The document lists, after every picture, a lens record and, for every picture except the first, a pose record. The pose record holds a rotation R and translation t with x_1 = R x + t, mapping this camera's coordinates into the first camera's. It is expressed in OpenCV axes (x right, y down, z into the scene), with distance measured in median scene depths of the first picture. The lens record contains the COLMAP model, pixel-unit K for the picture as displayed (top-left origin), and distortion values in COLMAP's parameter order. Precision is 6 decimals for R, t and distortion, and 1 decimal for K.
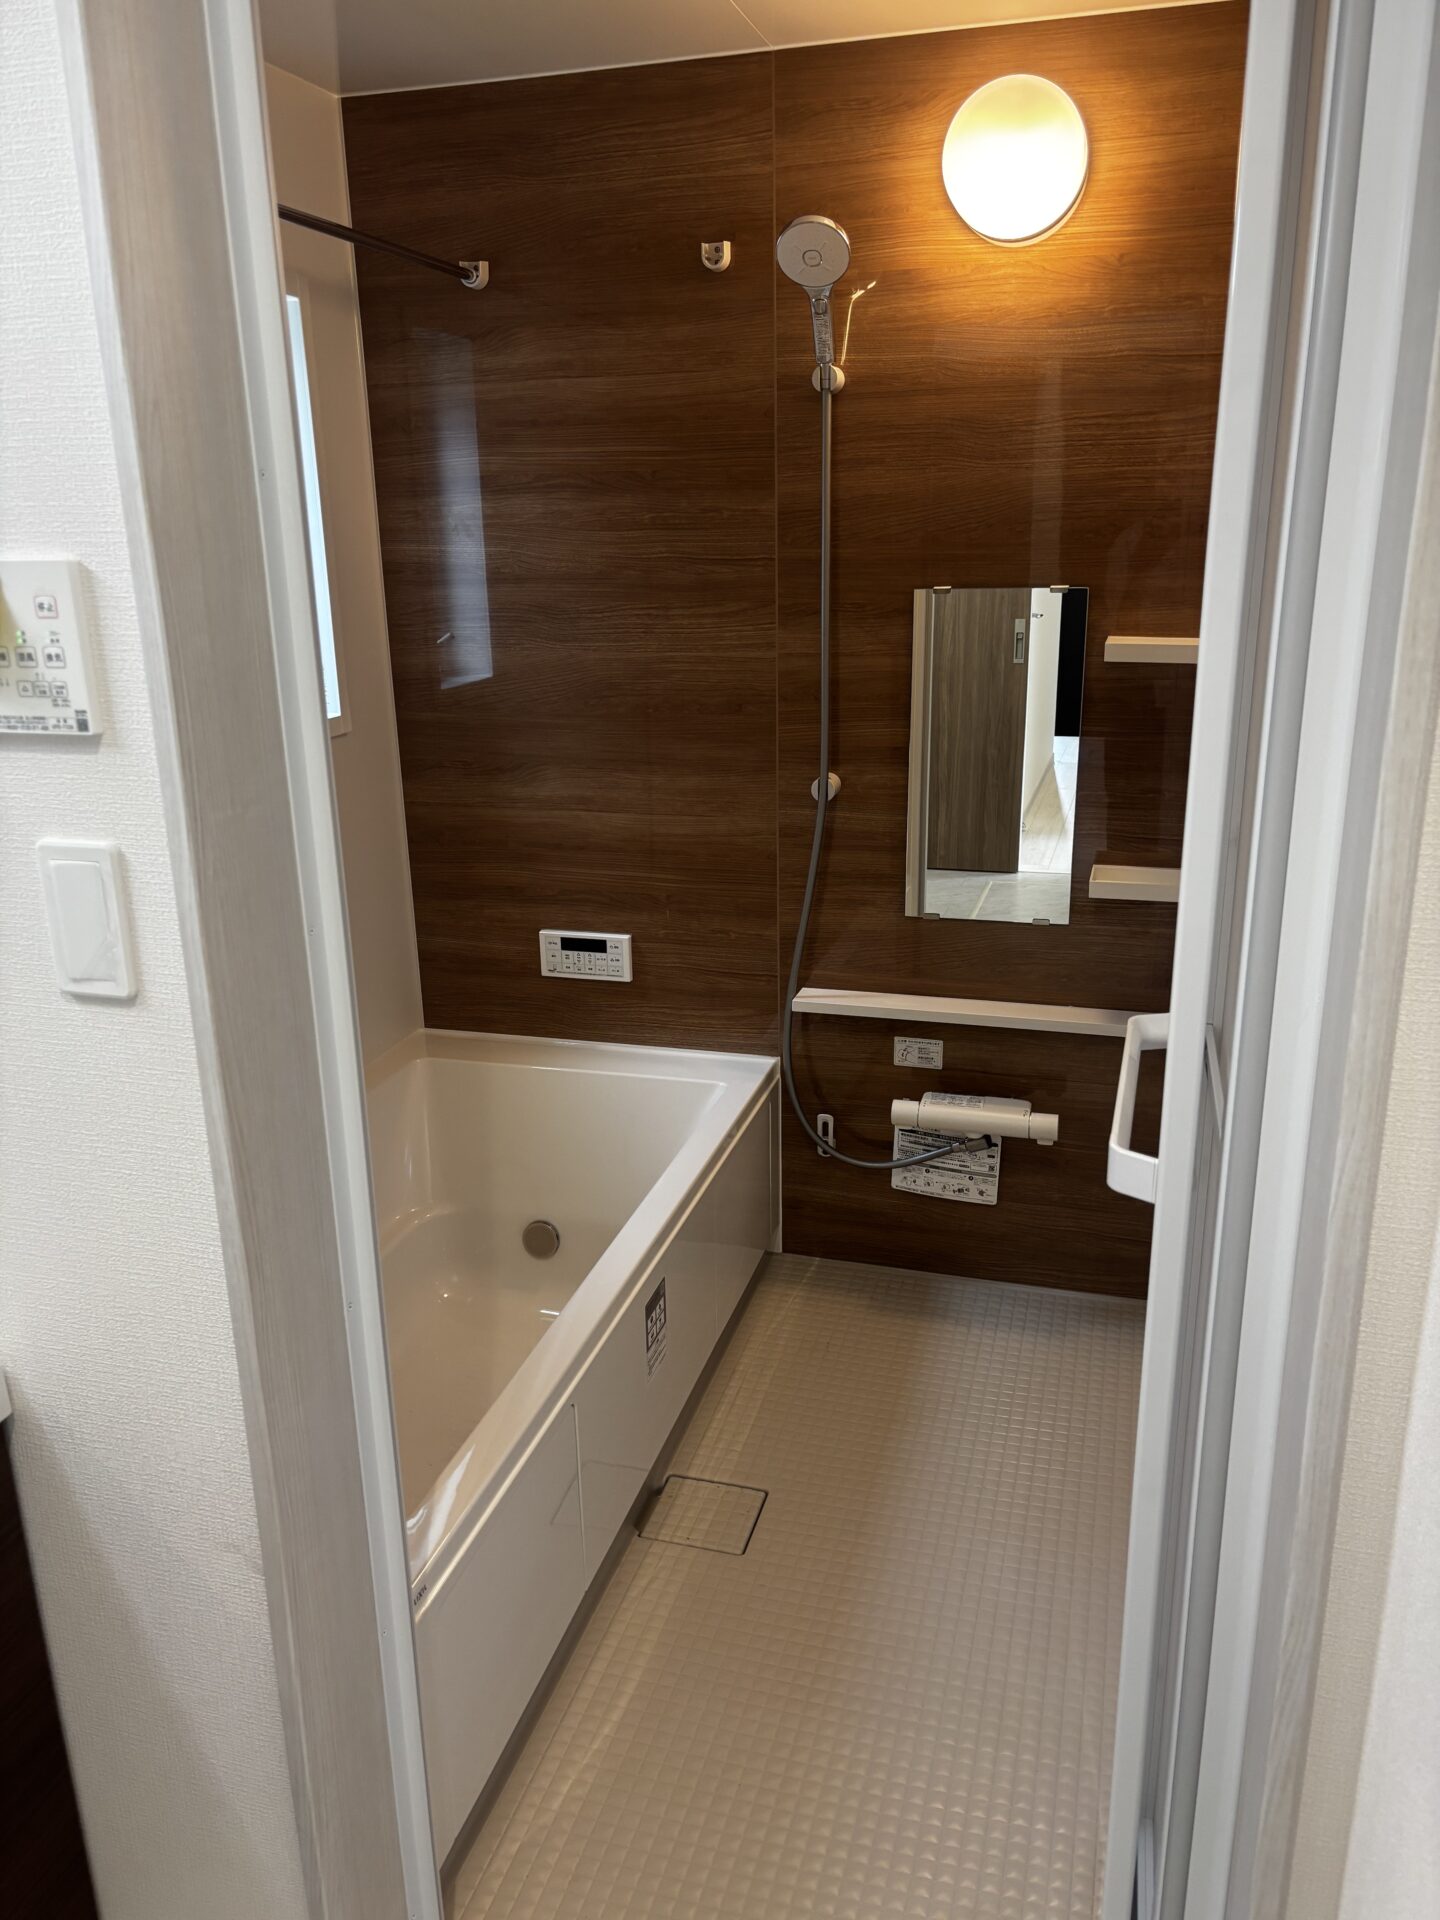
lens RADIAL K [[1441.0, 0, 729.1], [0, 1441.0, 987.4], [0, 0, 1]] dist [0.027971, -0.017865]
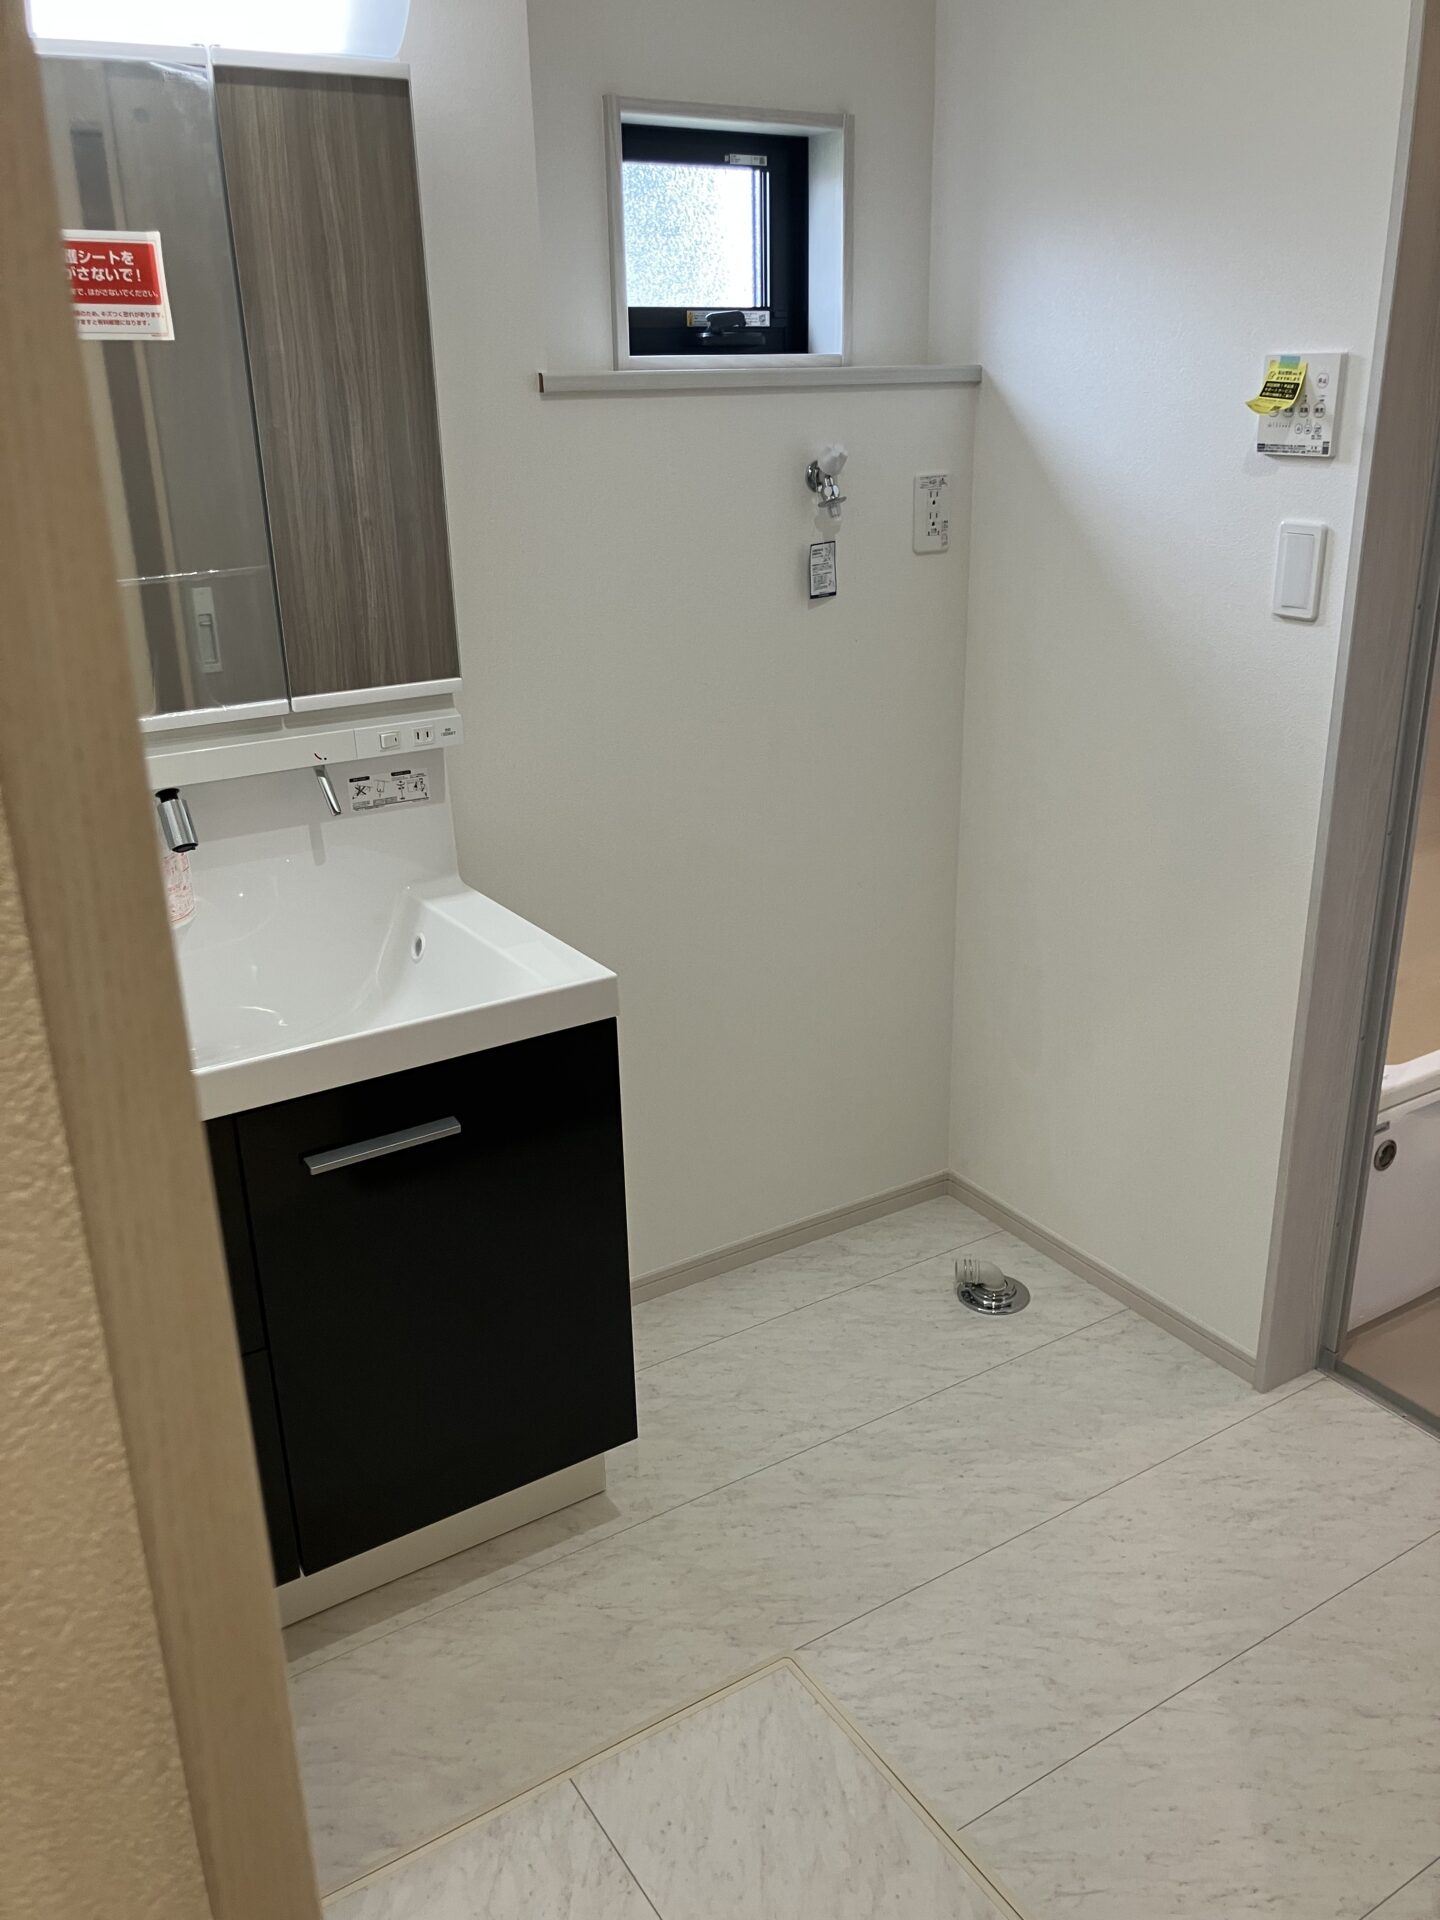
lens RADIAL K [[1577.7, 0, 738.8], [0, 1577.7, 957.9], [0, 0, 1]] dist [0.000206, 0.019978]
pose [[0.754698, 0.230347, -0.614305, 0.312840], [-0.175512, 0.973096, 0.149260, 0.240635], [0.632160, -0.004828, 0.774823, -0.875716]]
